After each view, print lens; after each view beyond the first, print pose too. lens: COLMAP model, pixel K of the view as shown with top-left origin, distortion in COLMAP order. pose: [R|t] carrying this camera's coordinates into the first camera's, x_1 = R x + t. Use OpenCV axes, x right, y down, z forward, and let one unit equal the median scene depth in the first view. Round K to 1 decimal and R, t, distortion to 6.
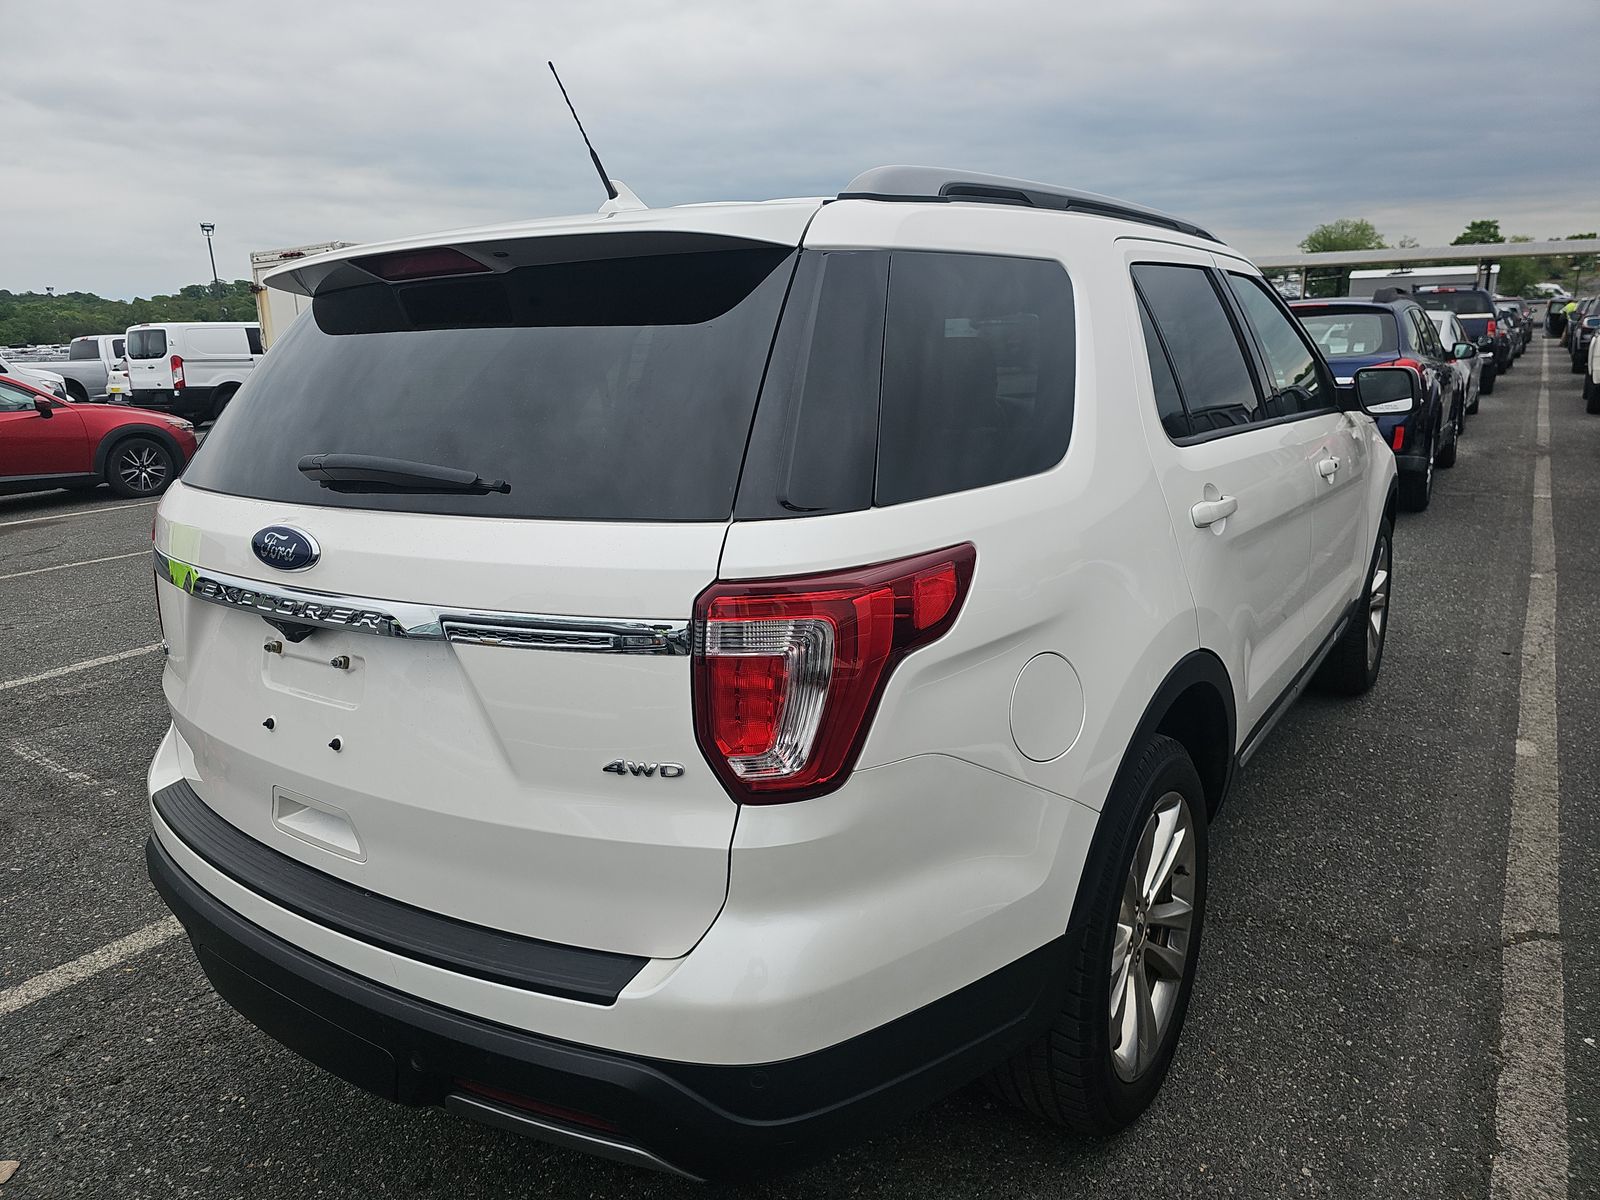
lens RADIAL K [[1088.3, 0, 786.9], [0, 1088.3, 601.0], [0, 0, 1]] dist [0.042575, -0.037452]
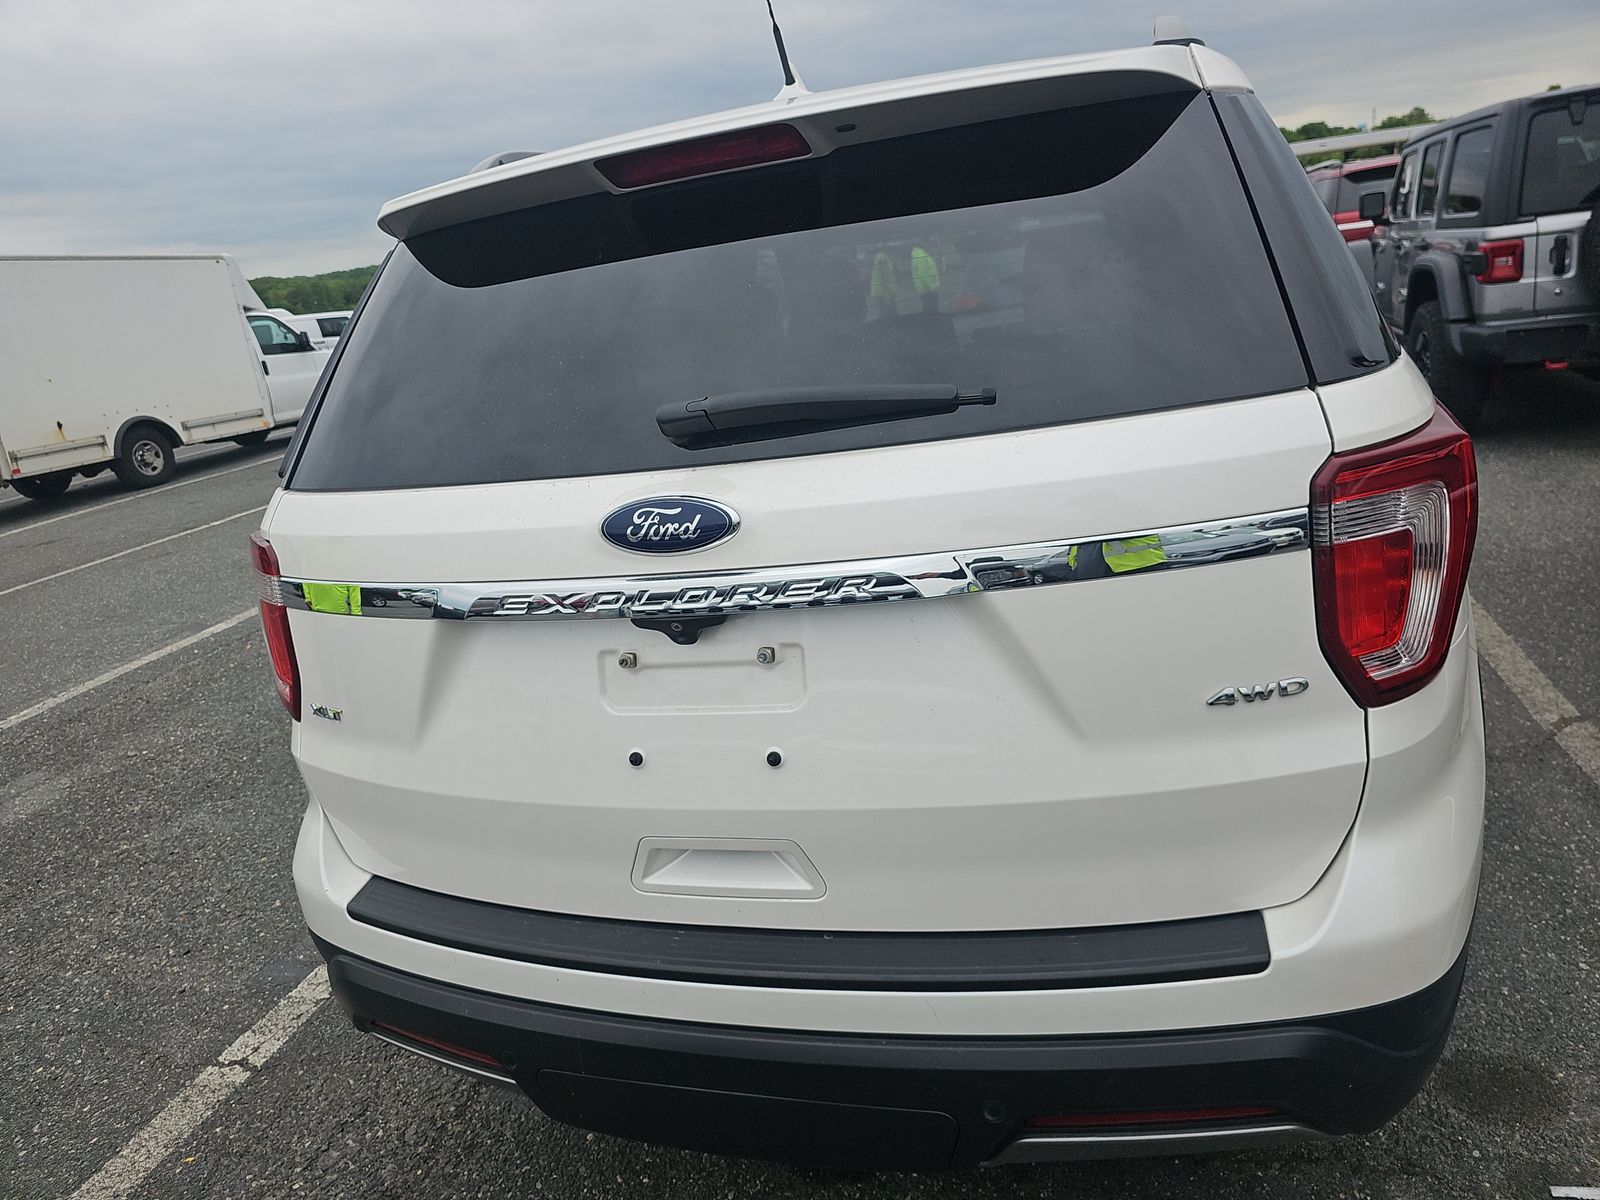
lens RADIAL K [[1088.3, 0, 796.6], [0, 1088.3, 586.1], [0, 0, 1]] dist [0.042575, -0.037452]
pose [[0.941805, -0.176970, 0.285806, -0.604113], [0.173959, 0.984091, 0.036106, -0.018315], [-0.287648, 0.015714, 0.957607, 0.243596]]
